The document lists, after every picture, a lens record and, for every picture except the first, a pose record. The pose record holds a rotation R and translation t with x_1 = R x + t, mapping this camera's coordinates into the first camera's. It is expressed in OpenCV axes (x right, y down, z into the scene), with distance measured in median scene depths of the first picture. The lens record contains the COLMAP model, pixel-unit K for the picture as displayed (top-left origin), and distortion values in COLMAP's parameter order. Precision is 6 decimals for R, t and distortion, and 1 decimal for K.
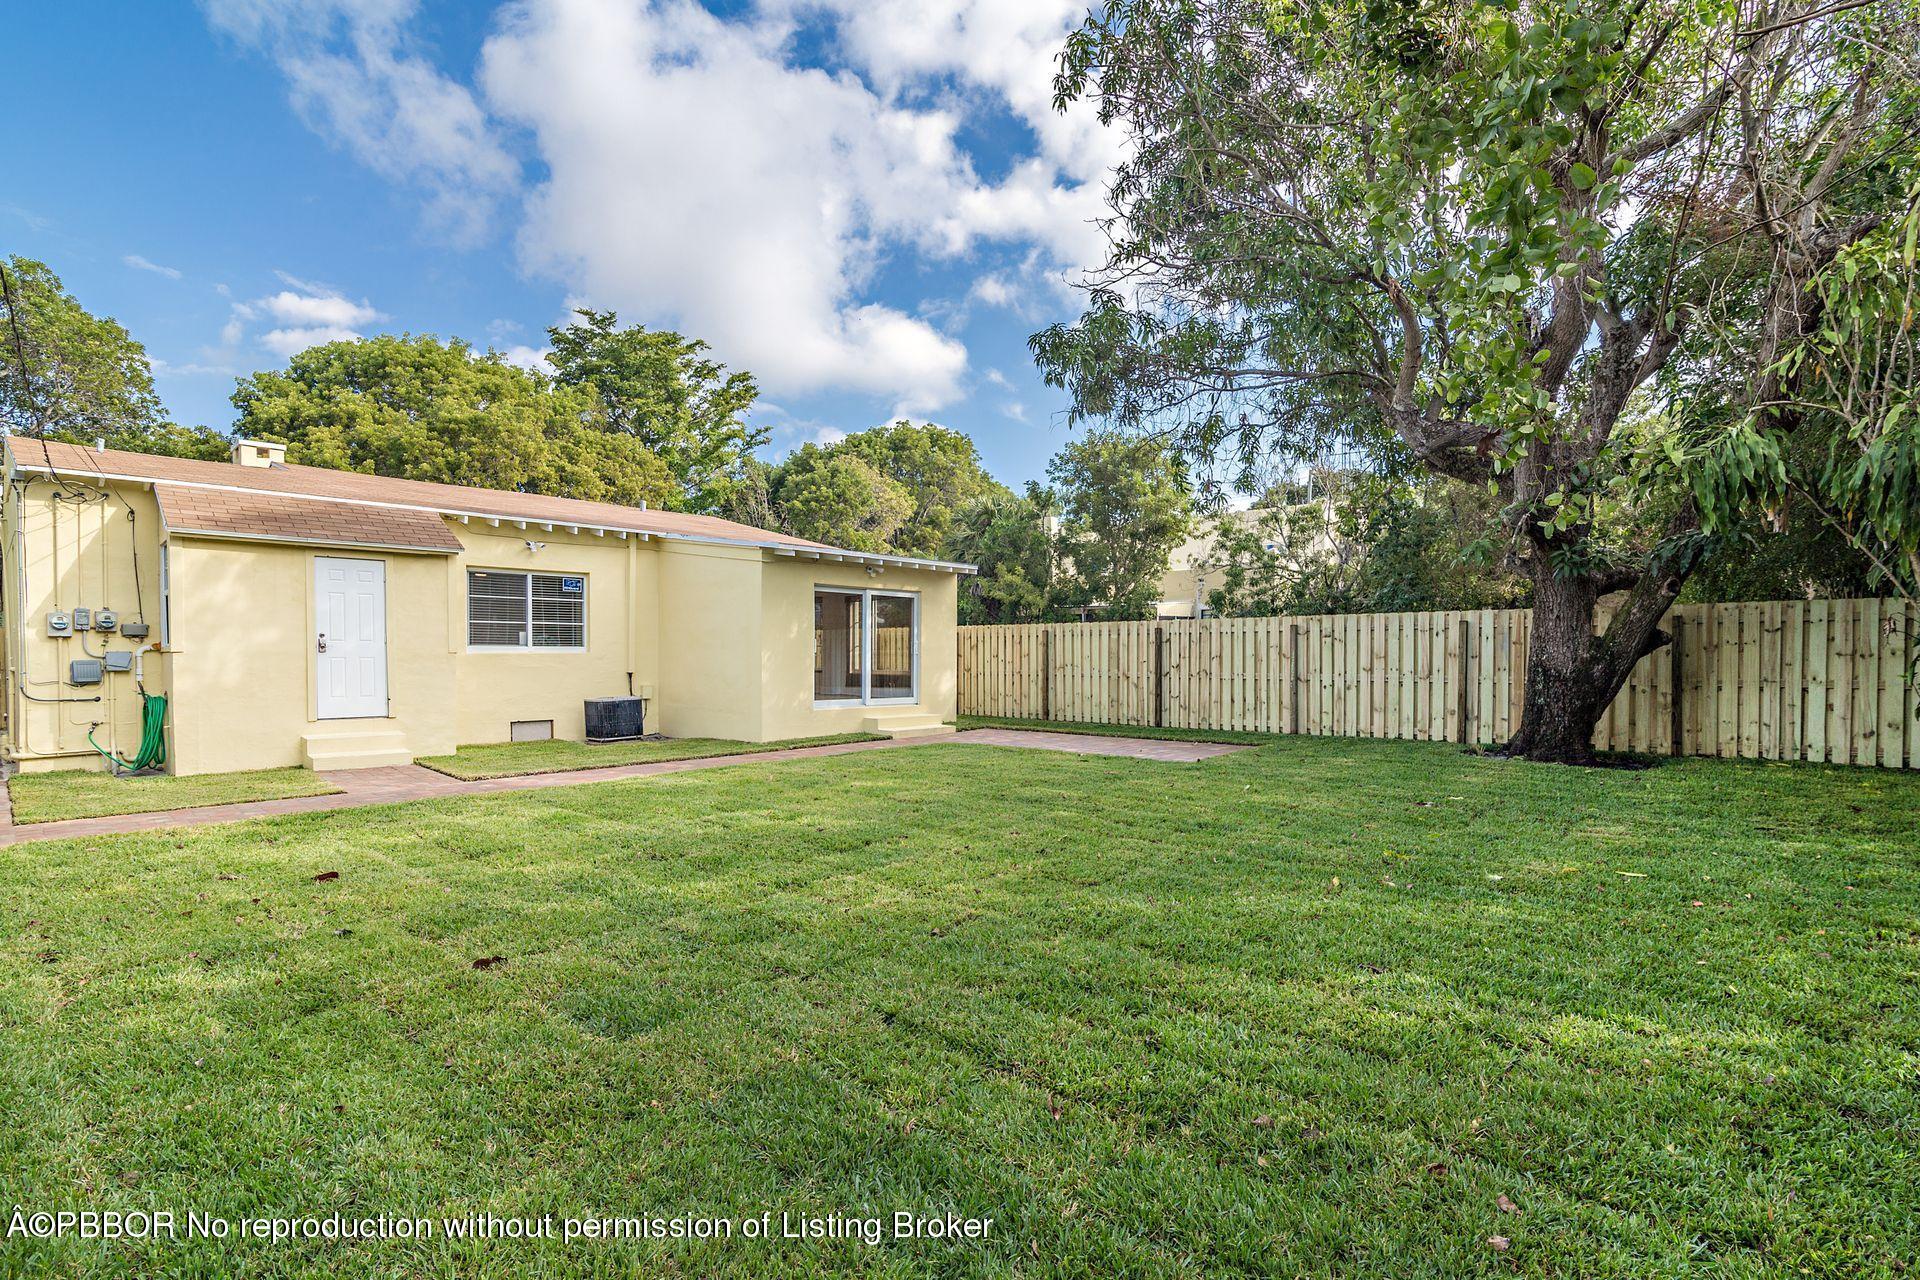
lens RADIAL K [[921.5, 0, 921.6], [0, 921.5, 653.7], [0, 0, 1]] dist [0.000717, 0.000010]
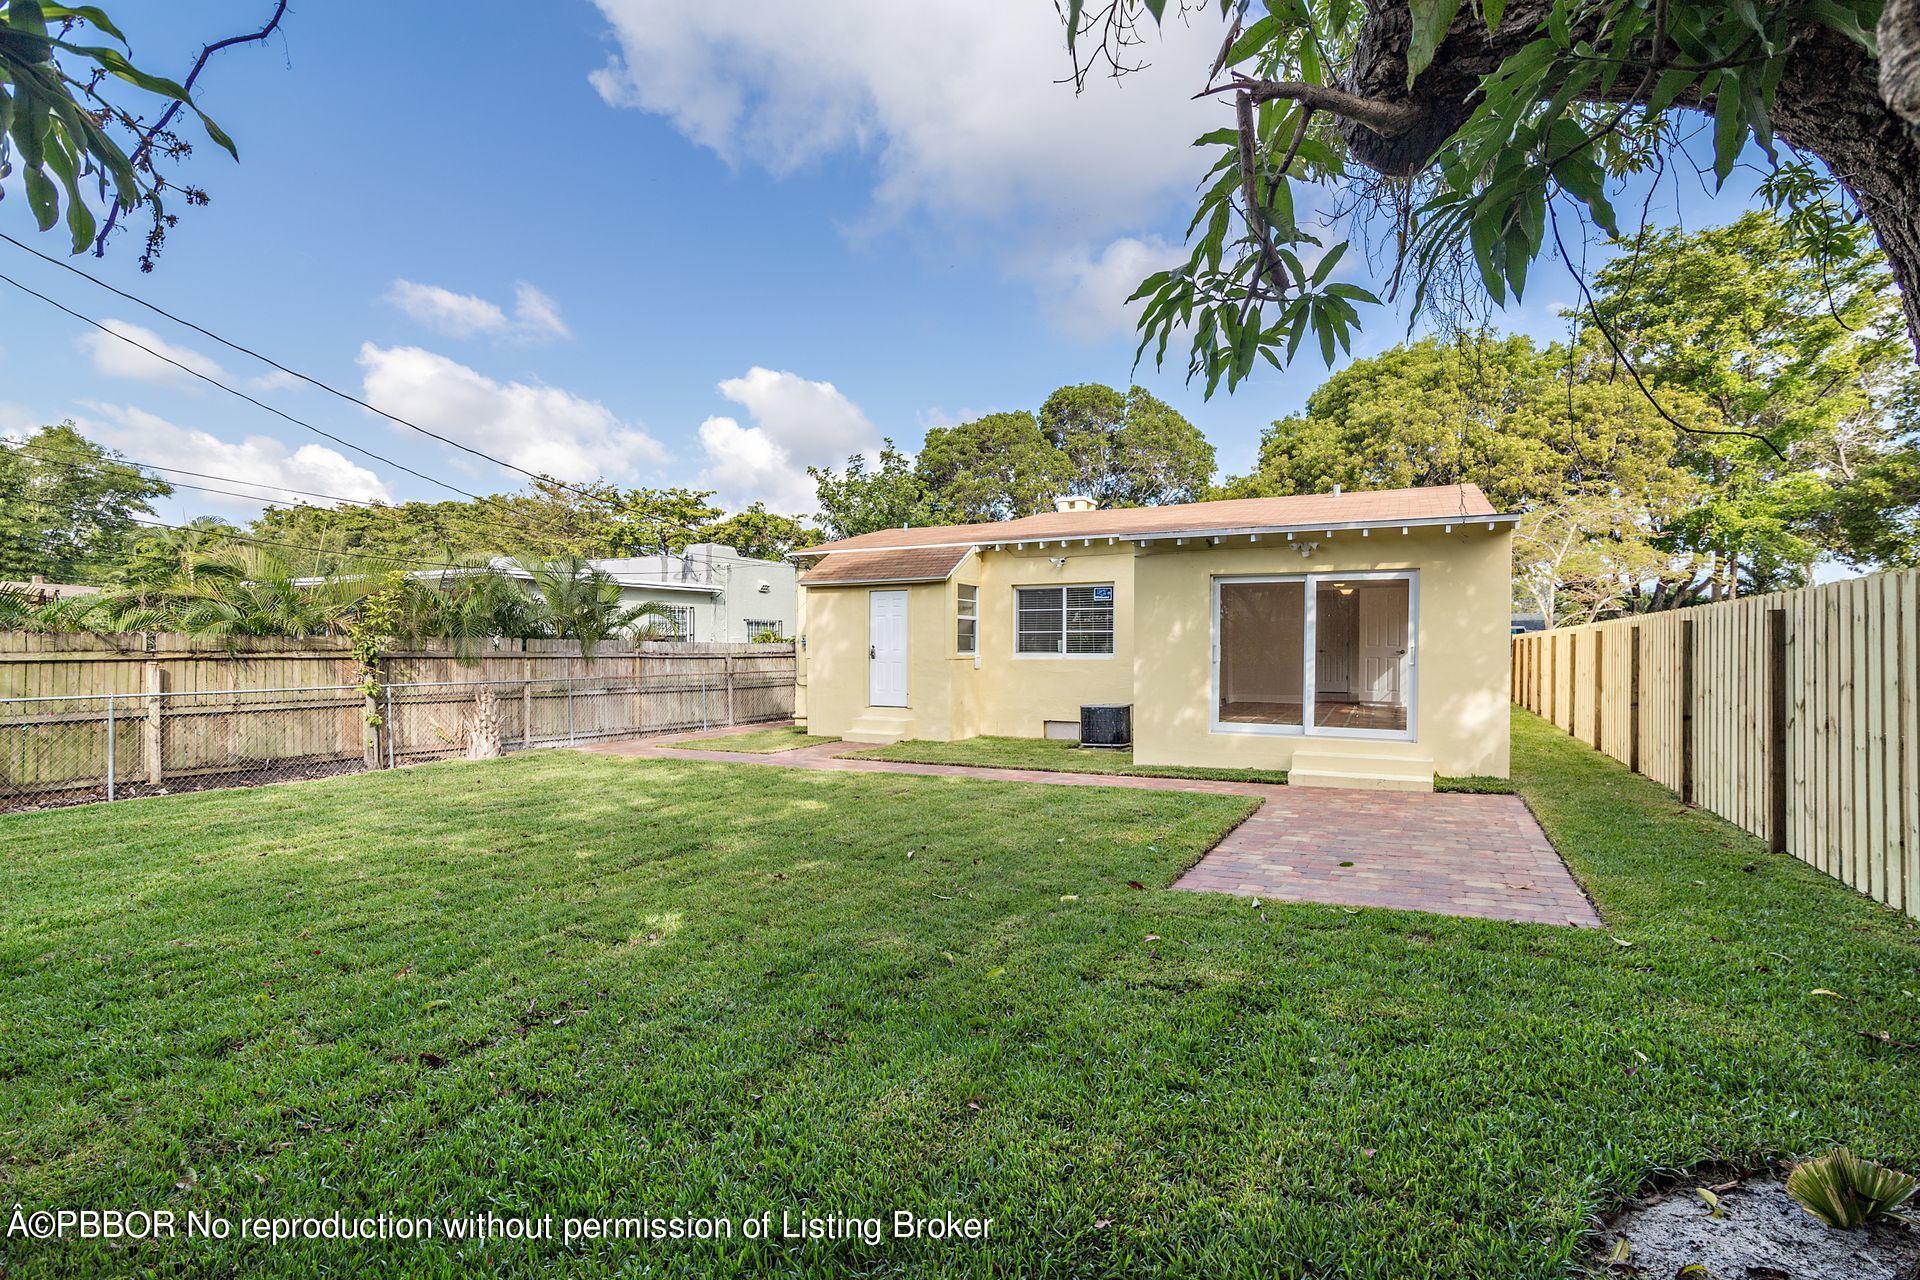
lens RADIAL K [[887.3, 0, 957.5], [0, 887.3, 647.1], [0, 0, 1]] dist [-0.000375, -0.000723]
pose [[0.332451, -0.005027, -0.943107, 0.472827], [-0.000314, 0.999985, -0.005441, -0.008412], [0.943120, 0.002105, 0.332445, 0.475235]]
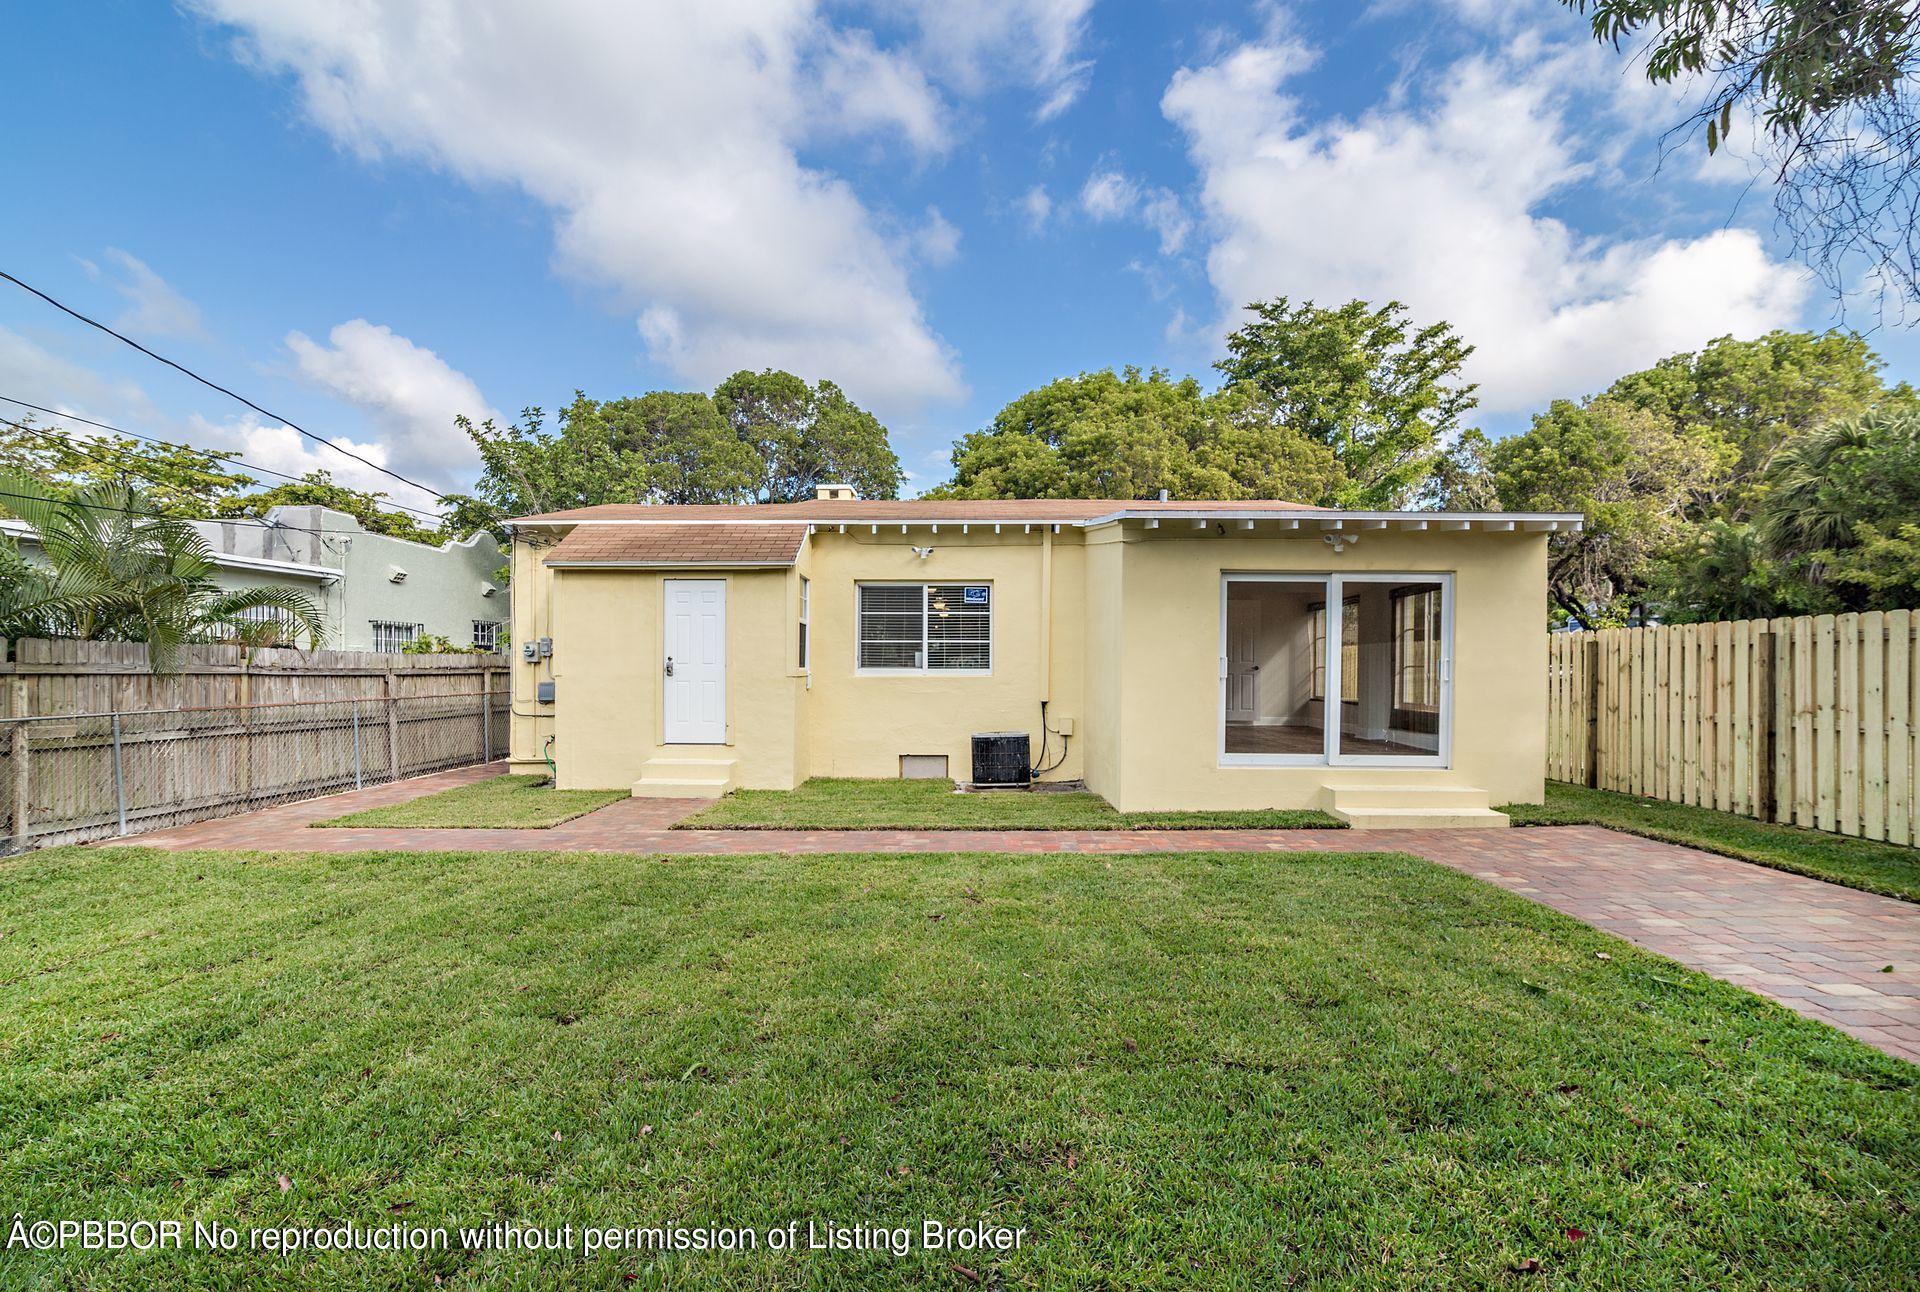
lens RADIAL K [[896.2, 0, 957.0], [0, 896.2, 672.0], [0, 0, 1]] dist [-0.002787, -0.000201]
pose [[0.702582, 0.001898, -0.711600, 0.173569], [-0.001409, 0.999998, 0.001277, -0.005326], [0.711601, 0.000105, 0.702584, 0.386633]]
